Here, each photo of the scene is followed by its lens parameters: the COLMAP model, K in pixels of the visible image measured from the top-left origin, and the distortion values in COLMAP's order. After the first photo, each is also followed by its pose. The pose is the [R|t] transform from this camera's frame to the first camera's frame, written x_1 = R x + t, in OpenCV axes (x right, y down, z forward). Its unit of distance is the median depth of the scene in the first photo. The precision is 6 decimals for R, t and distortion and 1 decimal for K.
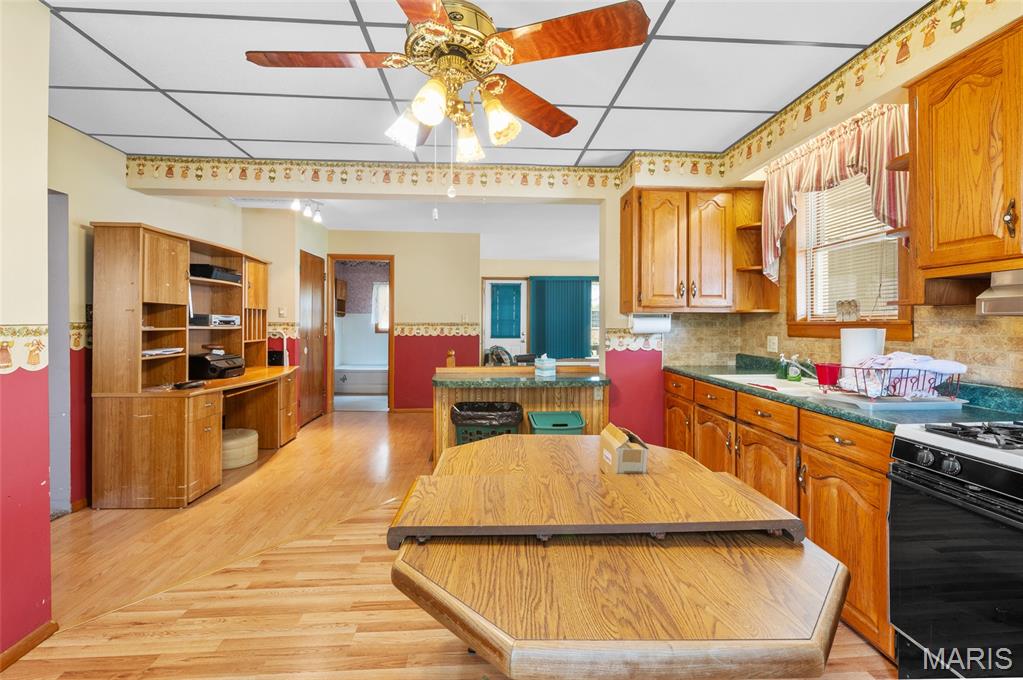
lens RADIAL K [[430.1, 0, 521.7], [0, 430.1, 324.9], [0, 0, 1]] dist [0.001499, -0.000277]
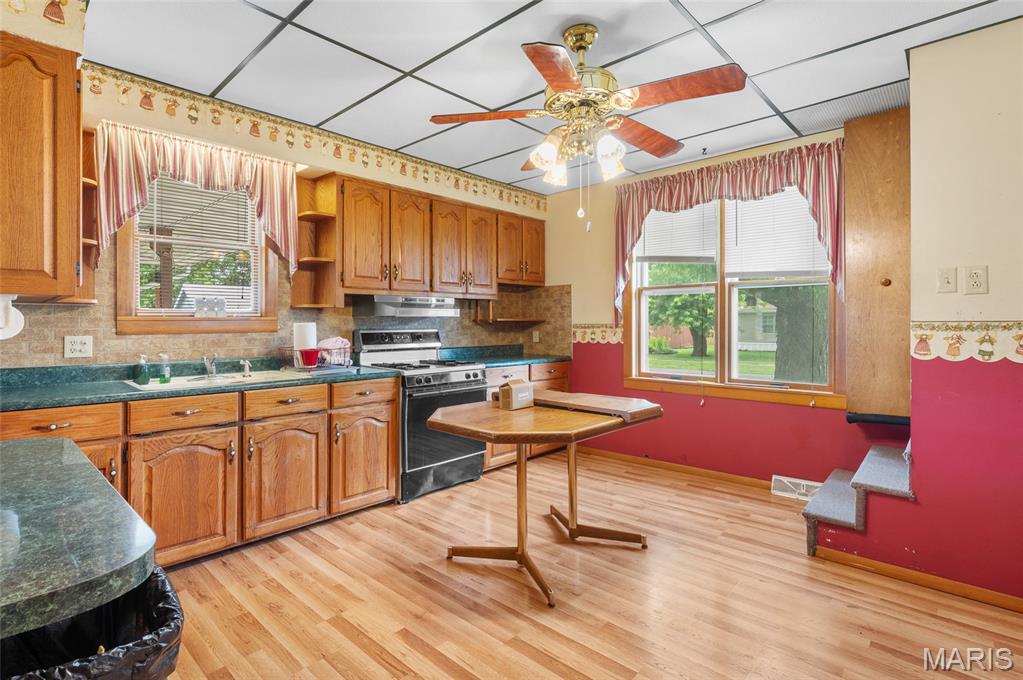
lens RADIAL K [[494.2, 0, 502.2], [0, 494.2, 324.4], [0, 0, 1]] dist [-0.012088, -0.000602]
pose [[-0.663371, -0.004526, 0.748277, -0.520468], [0.001203, 0.999974, 0.007115, 0.001904], [-0.748289, 0.005620, -0.663349, 1.004398]]
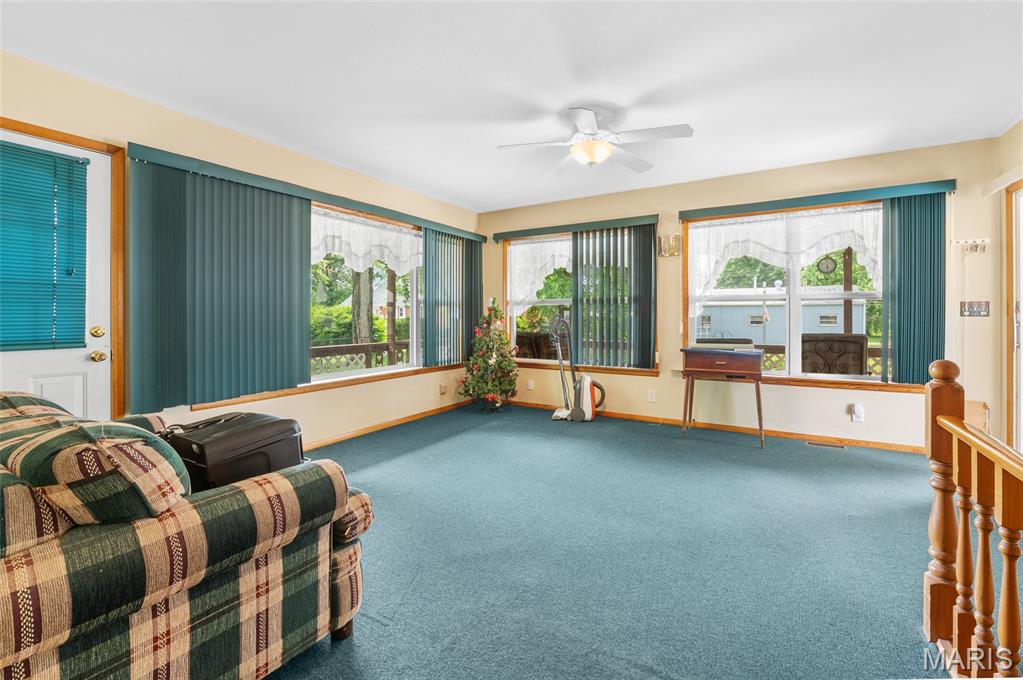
lens RADIAL K [[447.4, 0, 501.7], [0, 447.4, 317.1], [0, 0, 1]] dist [-0.014307, 0.000483]
pose [[0.606173, -0.006132, 0.795309, -0.188632], [0.006223, 0.999976, 0.002967, 0.028897], [-0.795308, 0.003150, 0.606197, 1.568628]]
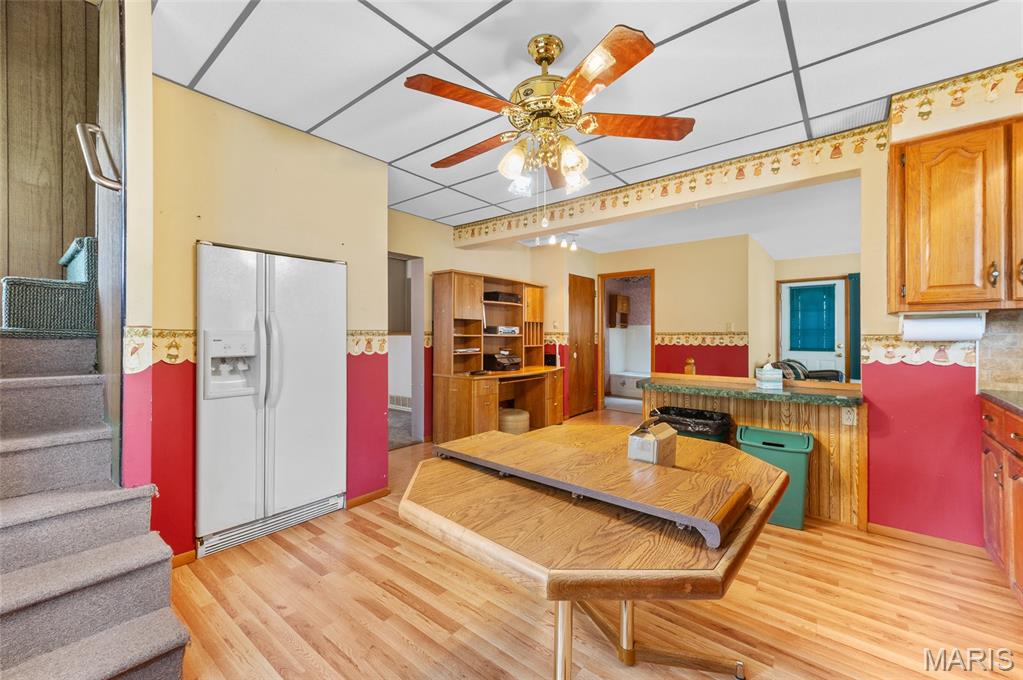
lens RADIAL K [[430.1, 0, 518.7], [0, 430.1, 333.5], [0, 0, 1]] dist [0.001499, -0.000277]
pose [[0.721706, -0.008615, -0.692146, 0.305983], [-0.000164, 0.999920, -0.012617, 0.017976], [0.692200, 0.009219, 0.721647, 0.010821]]
